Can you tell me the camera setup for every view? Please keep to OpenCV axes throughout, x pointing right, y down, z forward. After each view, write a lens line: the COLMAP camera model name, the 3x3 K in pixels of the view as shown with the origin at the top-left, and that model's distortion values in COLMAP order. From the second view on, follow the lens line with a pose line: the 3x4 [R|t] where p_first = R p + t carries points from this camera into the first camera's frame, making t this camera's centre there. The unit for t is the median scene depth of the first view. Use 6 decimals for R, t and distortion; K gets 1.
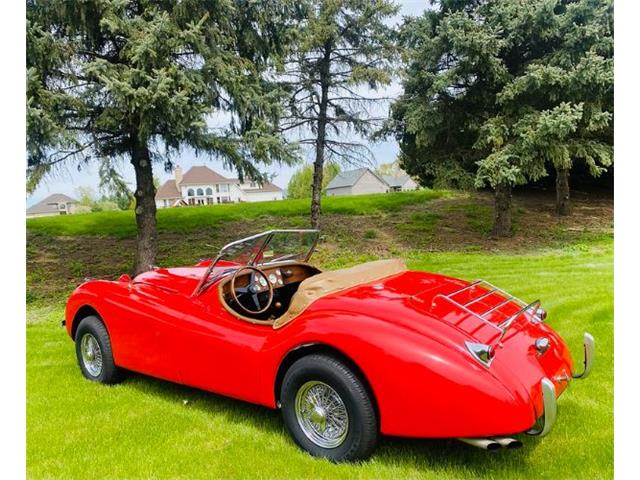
lens RADIAL K [[510.1, 0, 320.0], [0, 510.1, 240.0], [0, 0, 1]] dist [0.005605, -0.002545]
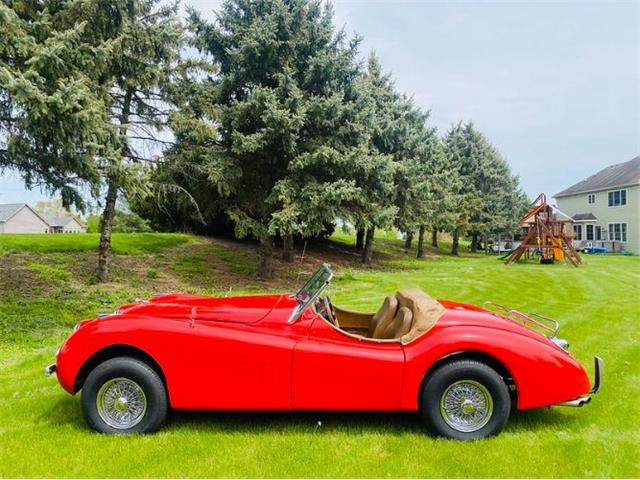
lens RADIAL K [[477.1, 0, 320.0], [0, 477.1, 240.0], [0, 0, 1]] dist [-0.002898, -0.001450]
pose [[0.791829, 0.071305, 0.606566, -0.419018], [-0.014425, 0.995068, -0.098145, 0.017896], [-0.610573, 0.068964, 0.788952, 0.095744]]
